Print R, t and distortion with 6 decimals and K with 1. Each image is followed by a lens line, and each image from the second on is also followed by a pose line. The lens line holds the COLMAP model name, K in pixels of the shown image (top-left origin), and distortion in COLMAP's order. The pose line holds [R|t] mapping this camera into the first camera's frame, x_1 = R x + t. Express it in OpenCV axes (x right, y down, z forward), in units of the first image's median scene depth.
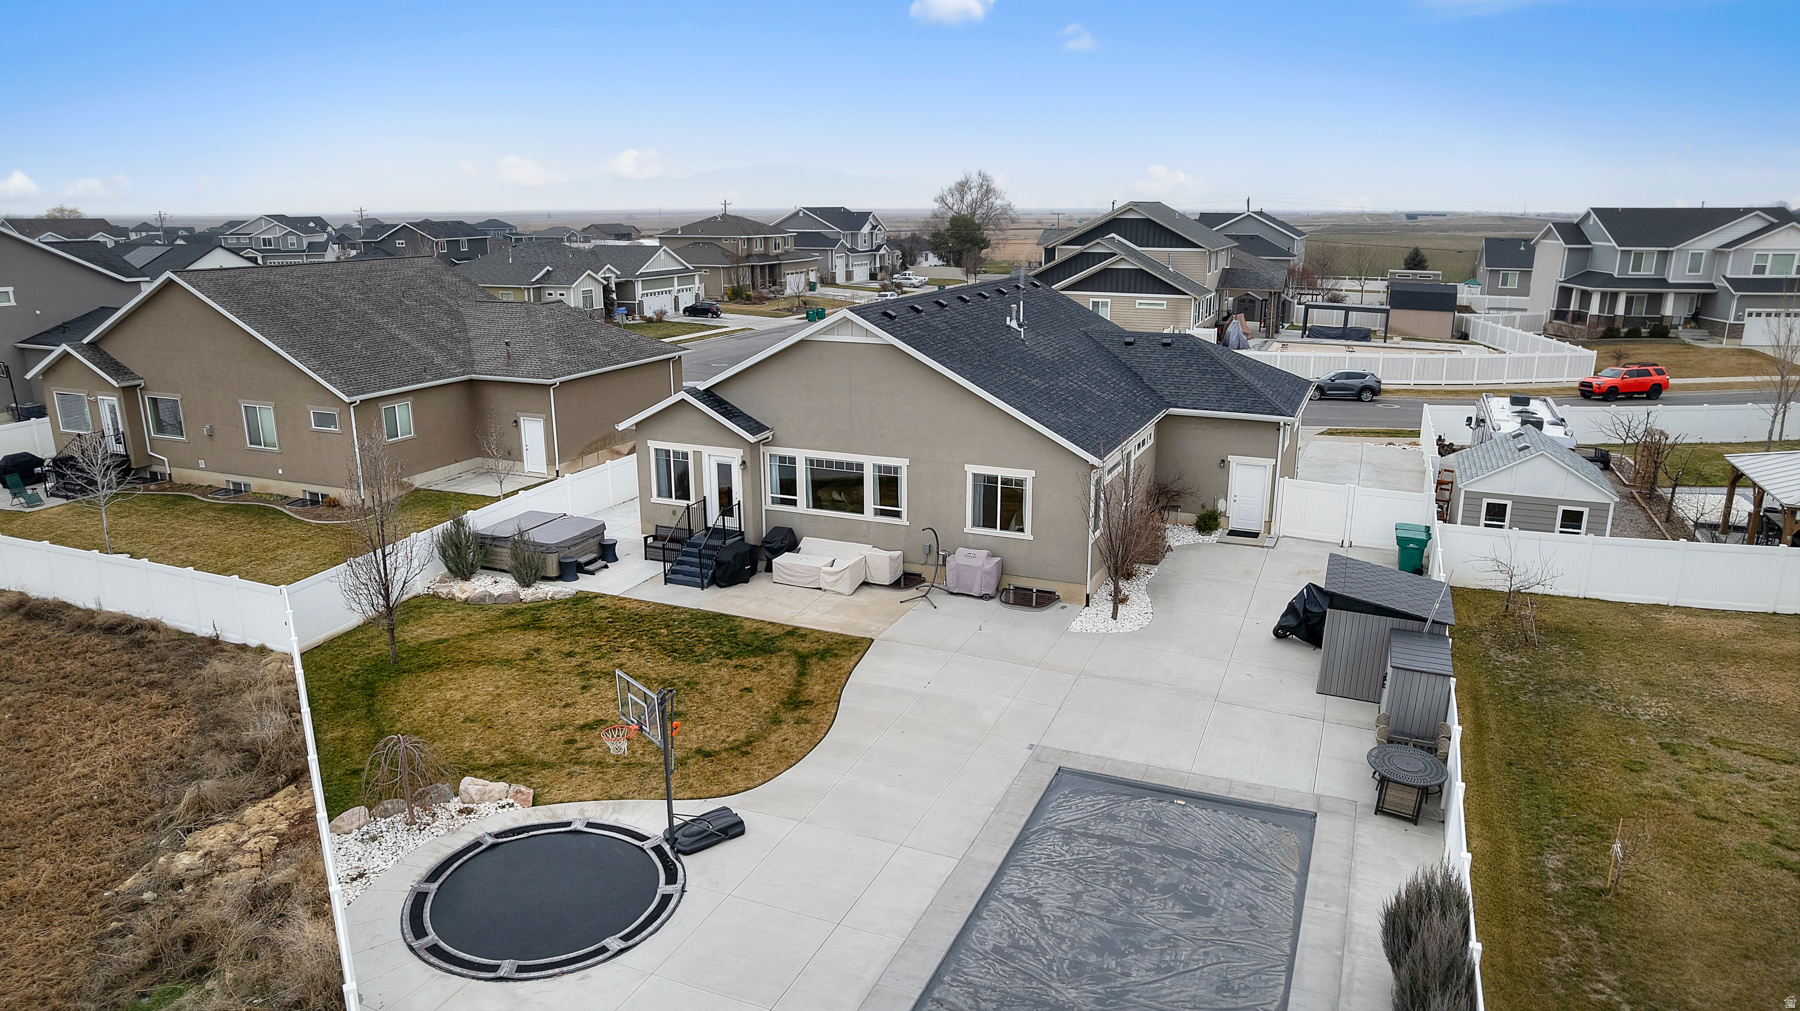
lens RADIAL K [[1153.6, 0, 902.5], [0, 1153.6, 513.2], [0, 0, 1]] dist [-0.080346, 0.073931]
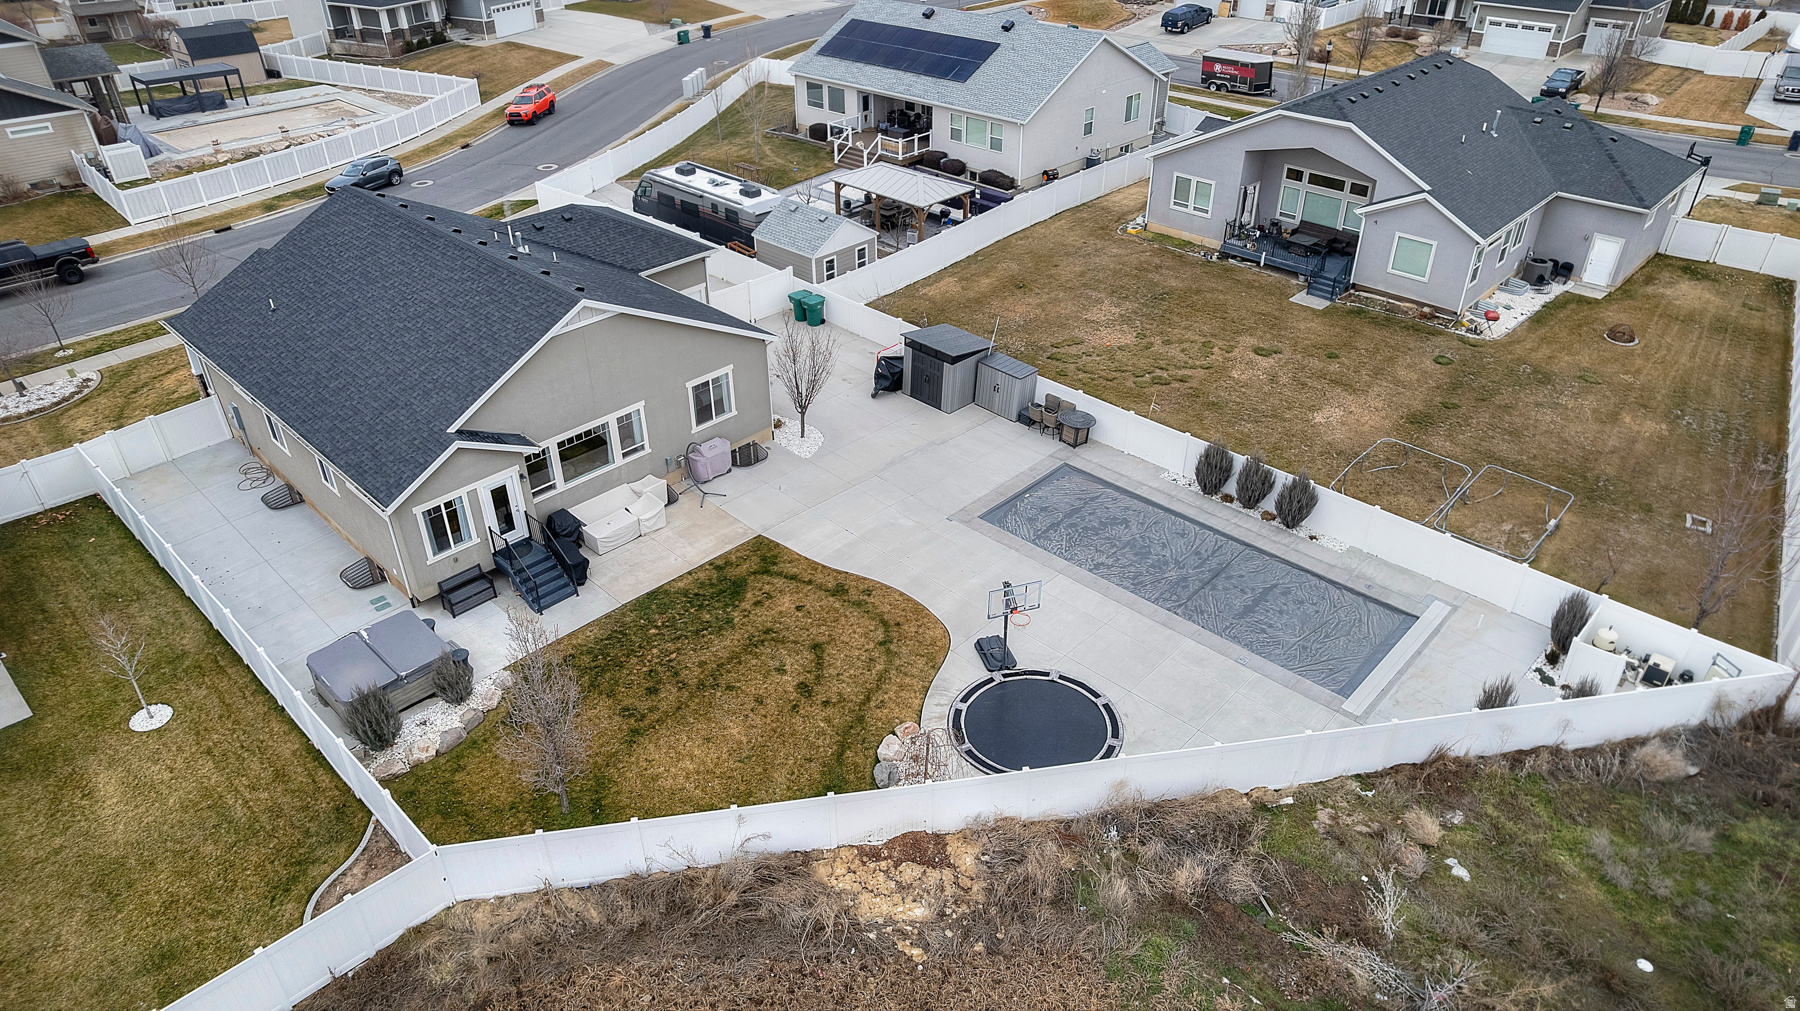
lens RADIAL K [[1153.6, 0, 902.5], [0, 1153.6, 513.2], [0, 0, 1]] dist [-0.080346, 0.073931]
pose [[0.352994, -0.511625, 0.783349, -0.836463], [0.248667, 0.858436, 0.448611, -0.389023], [-0.901975, 0.036436, 0.430247, 0.261873]]
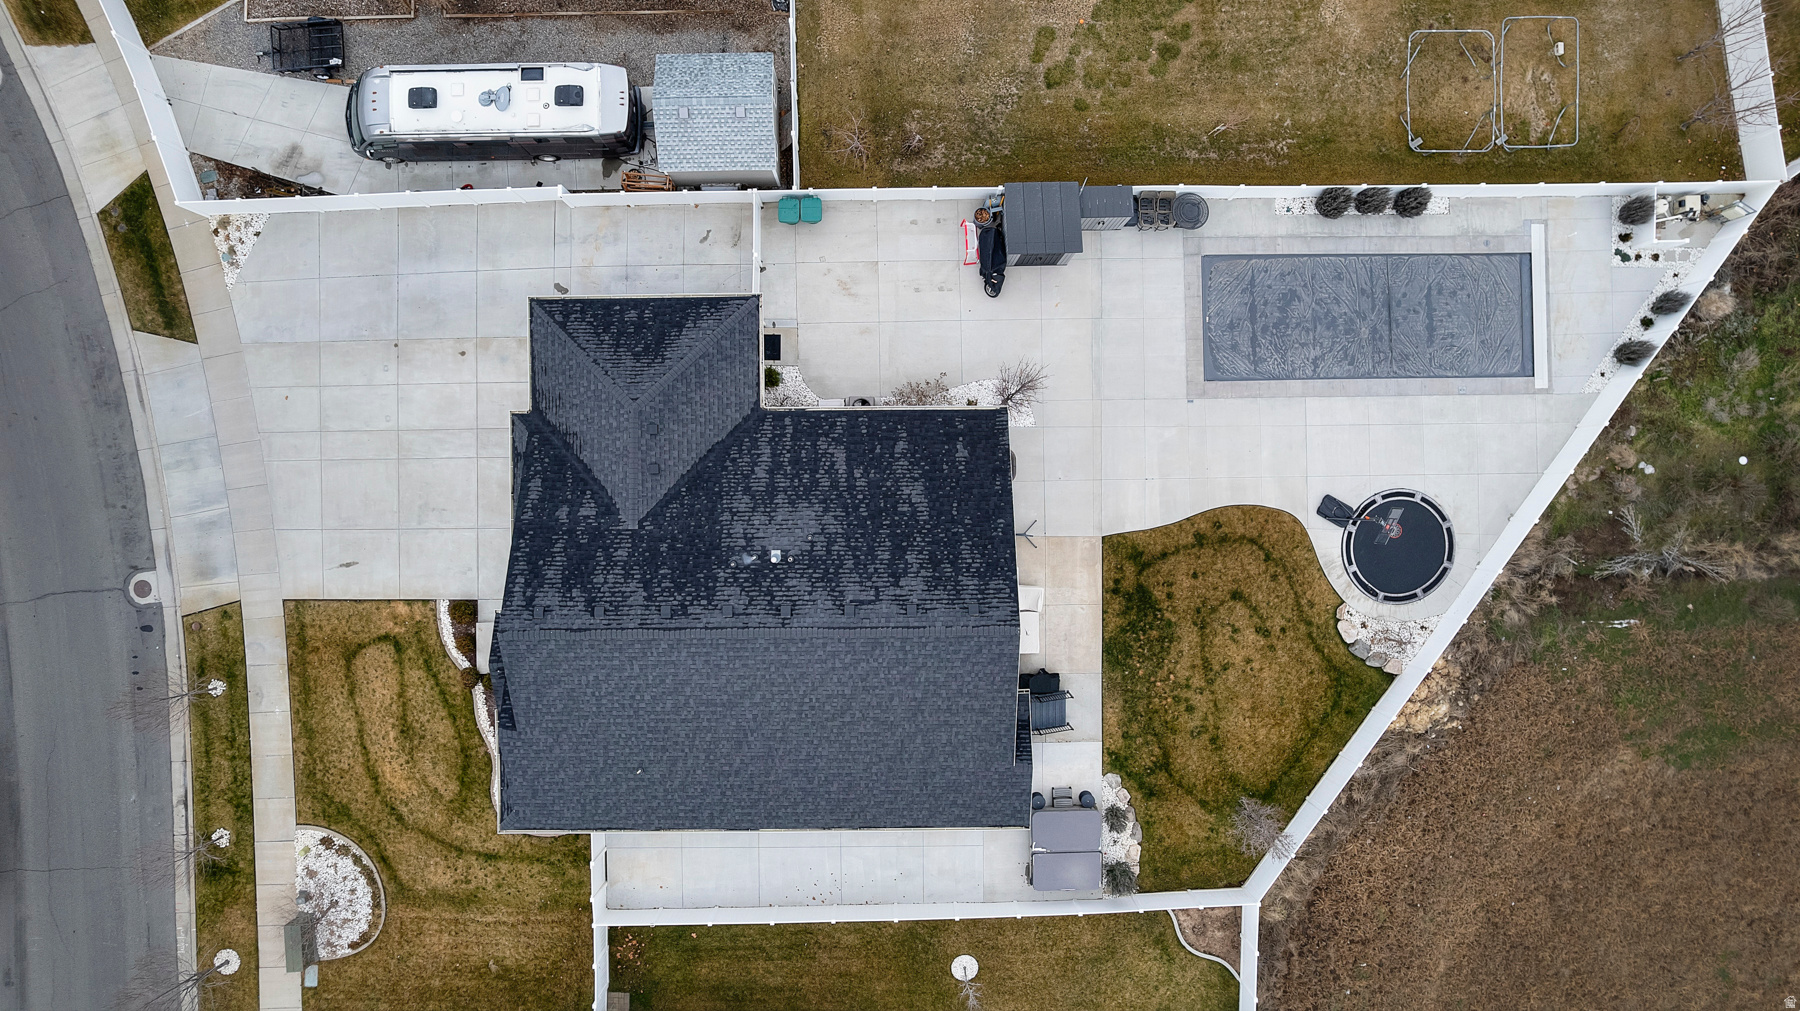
lens RADIAL K [[1153.6, 0, 902.5], [0, 1153.6, 513.2], [0, 0, 1]] dist [-0.080346, 0.073931]
pose [[-0.405090, -0.914186, -0.012889, 0.114490], [0.234458, -0.117497, 0.965000, -1.239763], [-0.883703, 0.387890, 0.261935, 0.712730]]
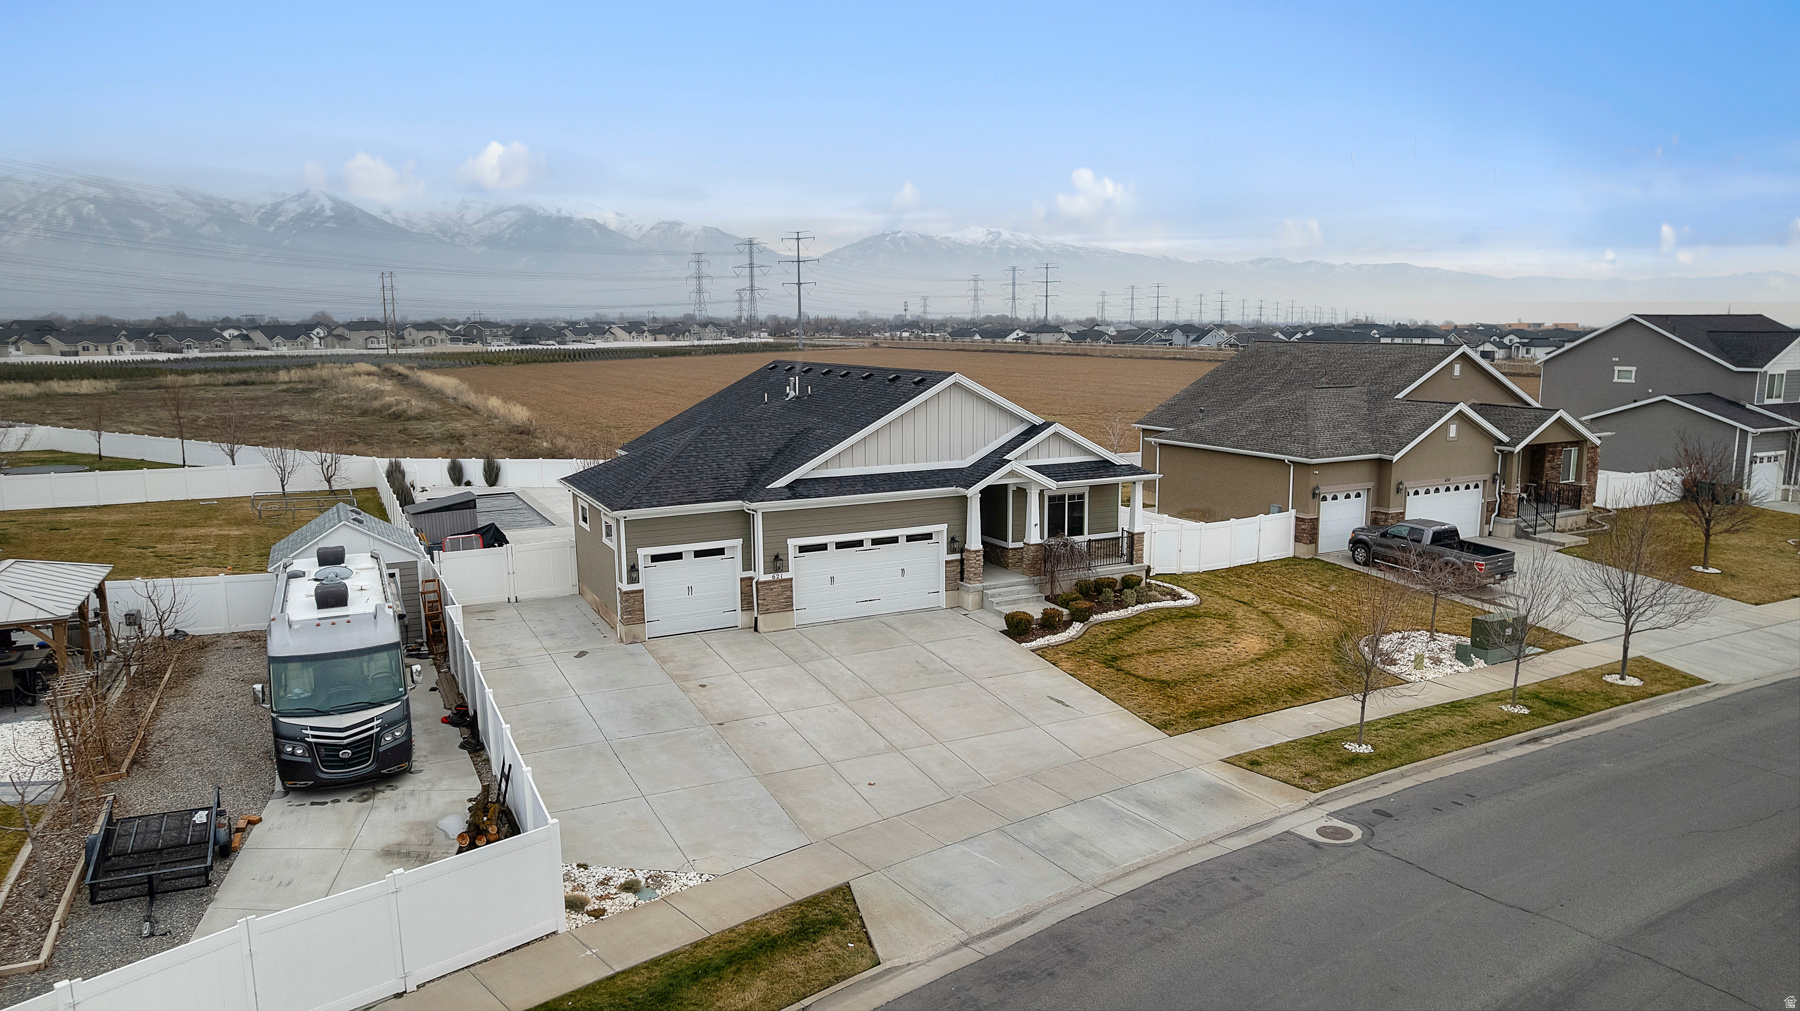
lens RADIAL K [[1153.6, 0, 902.5], [0, 1153.6, 513.2], [0, 0, 1]] dist [-0.080346, 0.073931]
pose [[-0.641365, 0.130820, -0.756000, 1.048921], [-0.194616, 0.925389, 0.325238, -0.515578], [0.742142, 0.355726, -0.568053, 2.032116]]
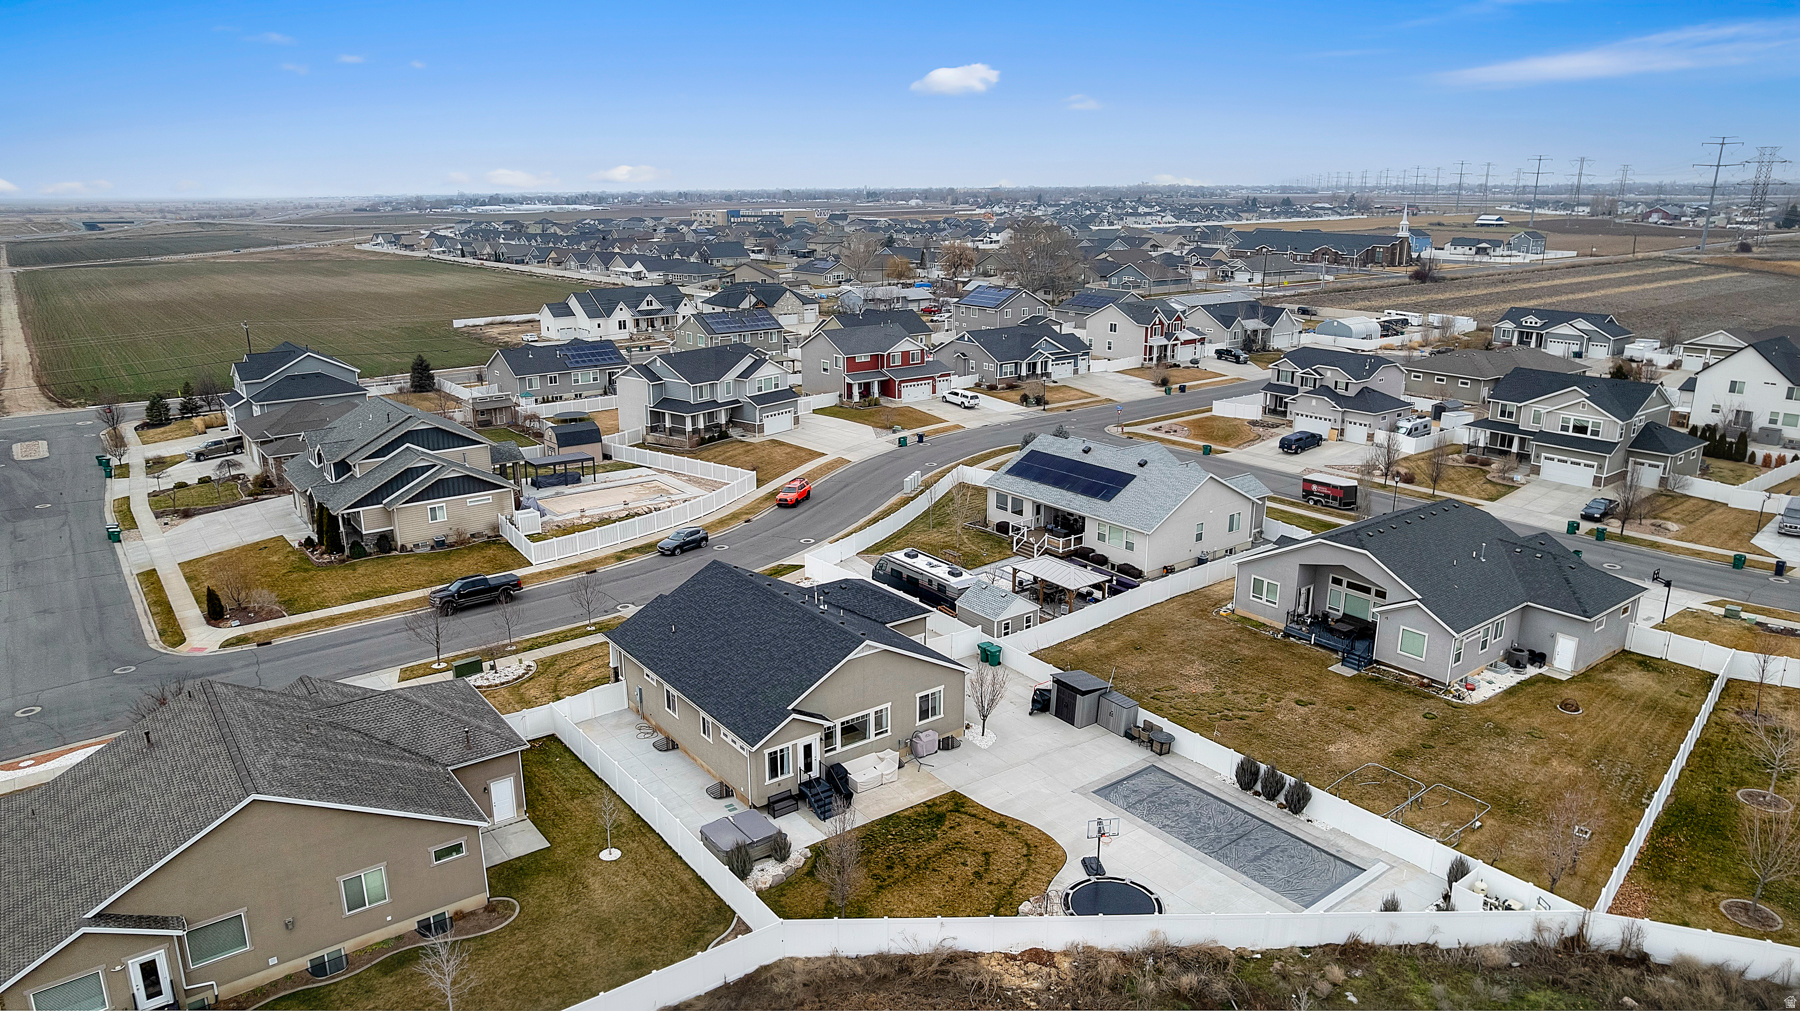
lens RADIAL K [[1150.1, 0, 905.5], [0, 1150.1, 512.2], [0, 0, 1]] dist [-0.060856, 0.043683]
pose [[0.493700, -0.237597, 0.836545, -1.465993], [0.226754, 0.963847, 0.139930, -0.596803], [-0.839549, 0.120607, 0.529728, -0.076894]]
